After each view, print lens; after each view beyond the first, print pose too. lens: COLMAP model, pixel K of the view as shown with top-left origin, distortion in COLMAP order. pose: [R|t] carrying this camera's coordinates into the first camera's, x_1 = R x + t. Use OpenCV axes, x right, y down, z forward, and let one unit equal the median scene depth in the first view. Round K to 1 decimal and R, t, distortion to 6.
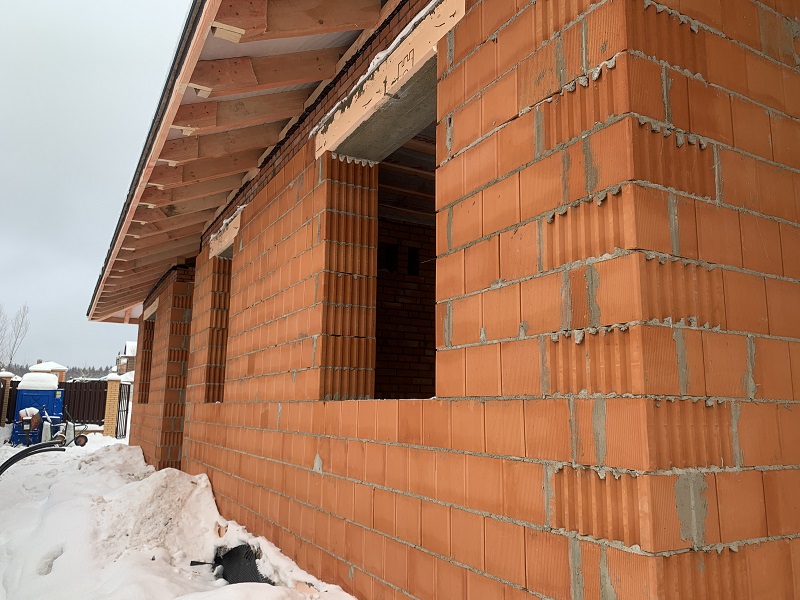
lens RADIAL K [[607.2, 0, 400.9], [0, 607.2, 303.9], [0, 0, 1]] dist [0.029180, -0.024276]
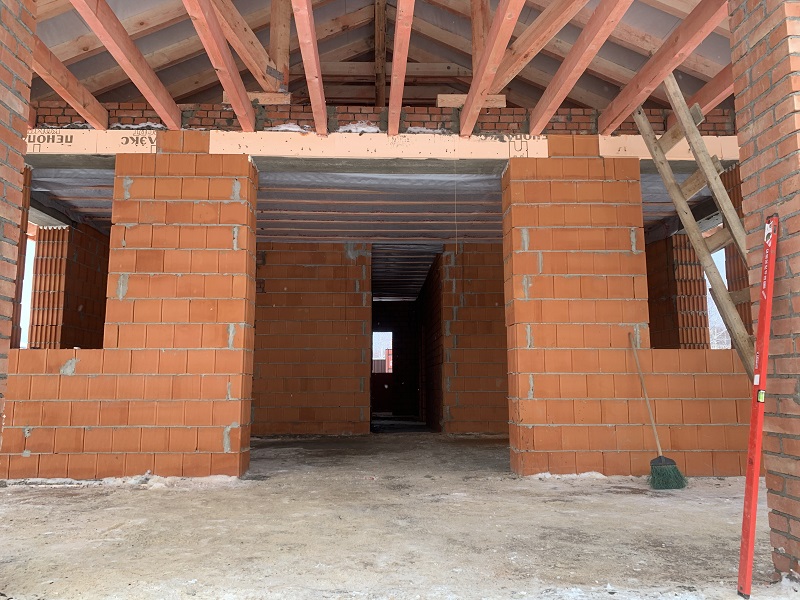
lens RADIAL K [[607.2, 0, 386.9], [0, 607.2, 299.5], [0, 0, 1]] dist [0.029180, -0.024276]
pose [[0.889797, -0.074777, -0.450188, 3.380363], [0.087657, 0.996120, 0.007797, 0.103781], [0.447859, -0.046400, 0.892900, -0.385603]]
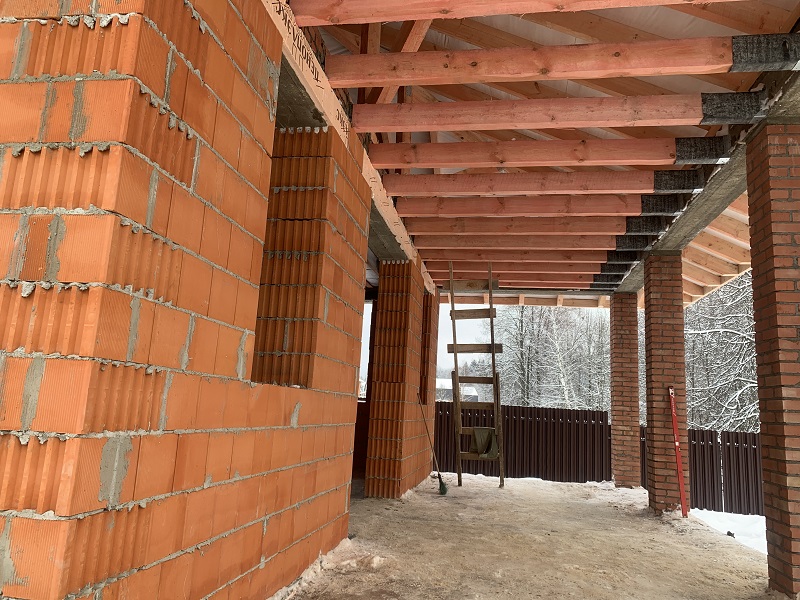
lens RADIAL K [[607.2, 0, 396.1], [0, 607.2, 297.5], [0, 0, 1]] dist [0.029180, -0.024276]
pose [[0.623766, 0.162666, 0.764497, -0.055940], [-0.178891, 0.981853, -0.062954, 0.024275], [-0.760864, -0.097493, 0.641545, 0.001458]]
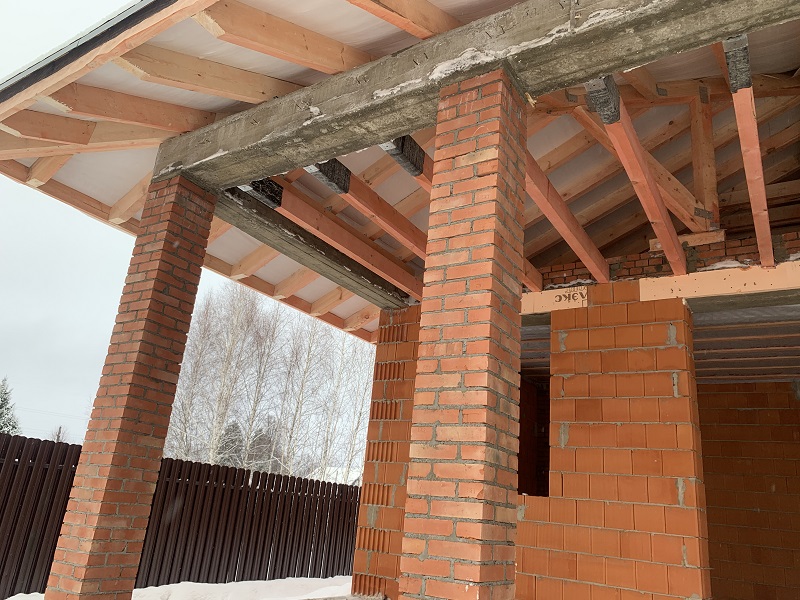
lens RADIAL K [[607.2, 0, 394.4], [0, 607.2, 300.0], [0, 0, 1]] dist [0.029180, -0.024276]
pose [[0.472375, -0.259888, -0.842212, 3.295067], [0.060023, 0.962808, -0.263436, 0.061001], [0.879352, 0.073888, 0.470405, -0.542198]]
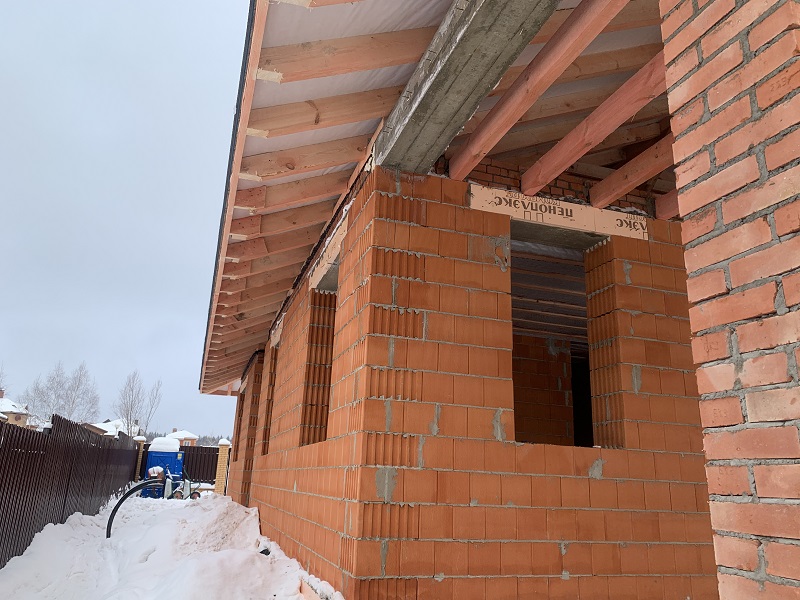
lens RADIAL K [[607.2, 0, 395.9], [0, 607.2, 297.8], [0, 0, 1]] dist [0.029180, -0.024276]
pose [[0.981309, -0.029693, -0.190133, 0.823306], [0.005500, 0.991948, -0.126527, -0.046071], [0.192359, 0.123117, 0.973571, -1.054799]]
